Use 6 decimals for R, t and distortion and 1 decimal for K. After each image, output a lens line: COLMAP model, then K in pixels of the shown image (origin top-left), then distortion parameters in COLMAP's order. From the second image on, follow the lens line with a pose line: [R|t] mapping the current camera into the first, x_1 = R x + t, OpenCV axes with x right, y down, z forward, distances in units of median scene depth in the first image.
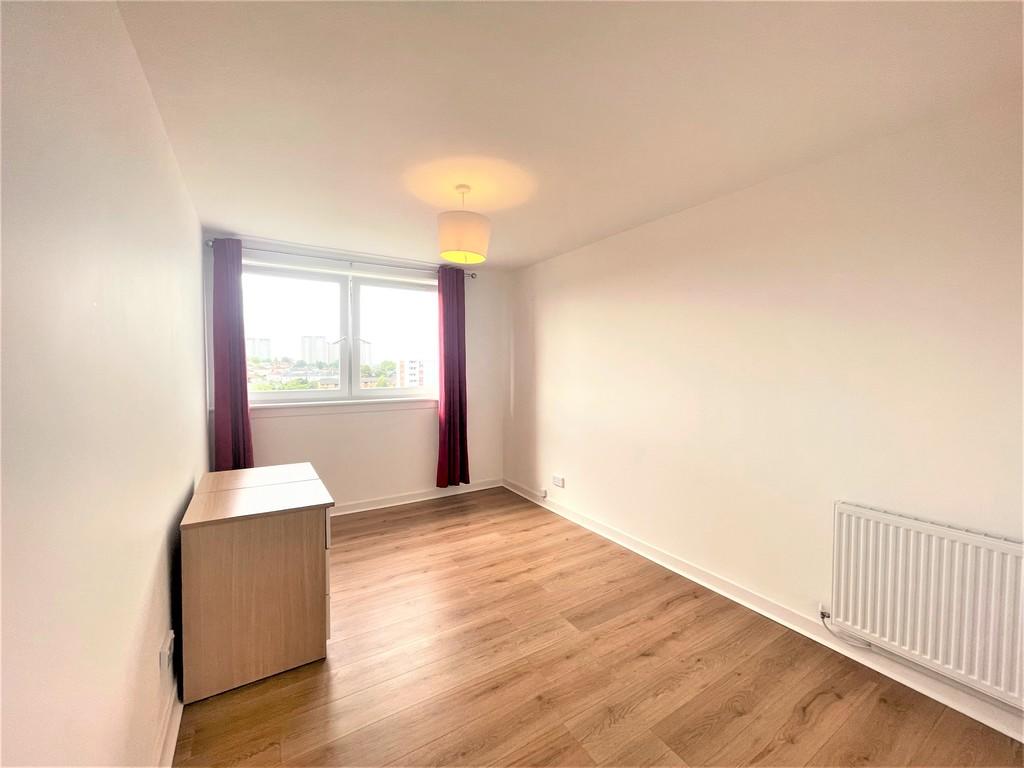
lens RADIAL K [[411.3, 0, 512.0], [0, 411.3, 384.0], [0, 0, 1]] dist [-0.001363, 0.005142]
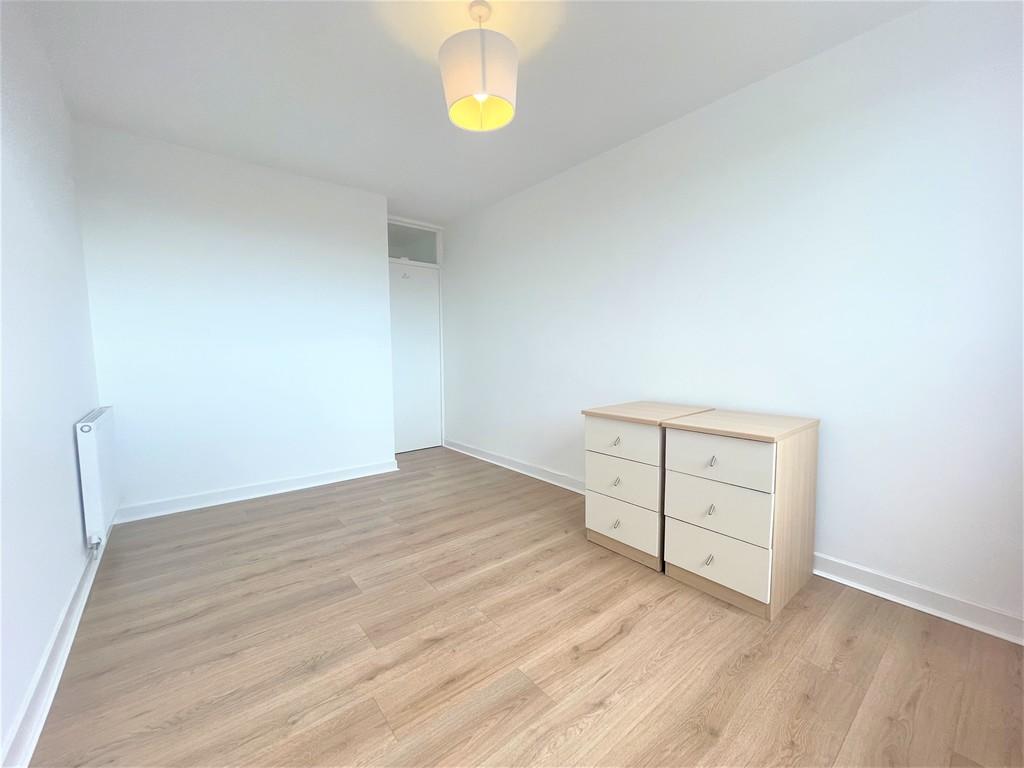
lens RADIAL K [[411.3, 0, 512.0], [0, 411.3, 384.0], [0, 0, 1]] dist [-0.001363, 0.005142]
pose [[-0.992302, 0.016202, -0.122775, -0.082722], [0.000510, 0.991931, 0.126779, 0.057330], [0.123838, 0.125740, -0.984304, 1.785365]]
